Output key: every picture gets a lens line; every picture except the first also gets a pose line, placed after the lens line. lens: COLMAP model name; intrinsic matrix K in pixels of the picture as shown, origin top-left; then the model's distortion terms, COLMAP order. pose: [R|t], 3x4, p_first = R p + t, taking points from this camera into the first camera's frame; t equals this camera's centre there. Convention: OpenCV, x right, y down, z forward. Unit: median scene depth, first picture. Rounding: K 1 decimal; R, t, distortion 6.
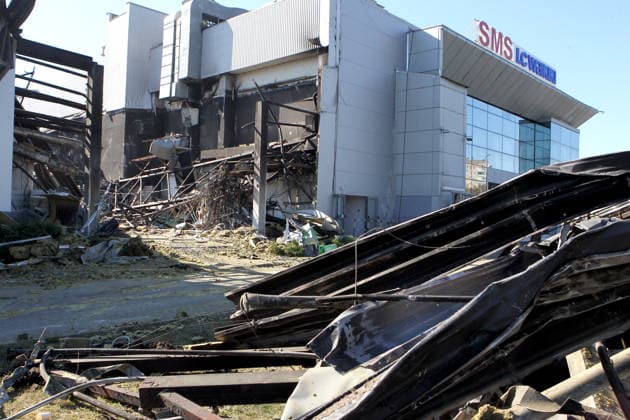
lens RADIAL K [[1634.2, 0, 315.0], [0, 1634.2, 210.0], [0, 0, 1]] dist [-0.297039, -0.128216]
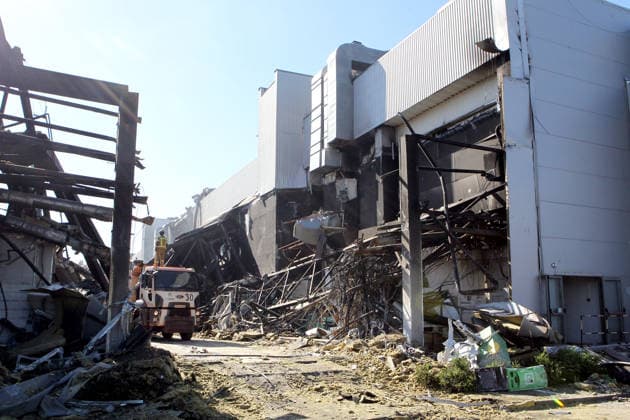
lens RADIAL K [[568.1, 0, 322.5], [0, 568.1, 209.7], [0, 0, 1]] dist [-0.081701, 0.003458]
pose [[0.902254, -0.102952, -0.418736, 0.028110], [0.027377, 0.982798, -0.182645, 0.002461], [0.430336, 0.153328, 0.889551, 0.773935]]
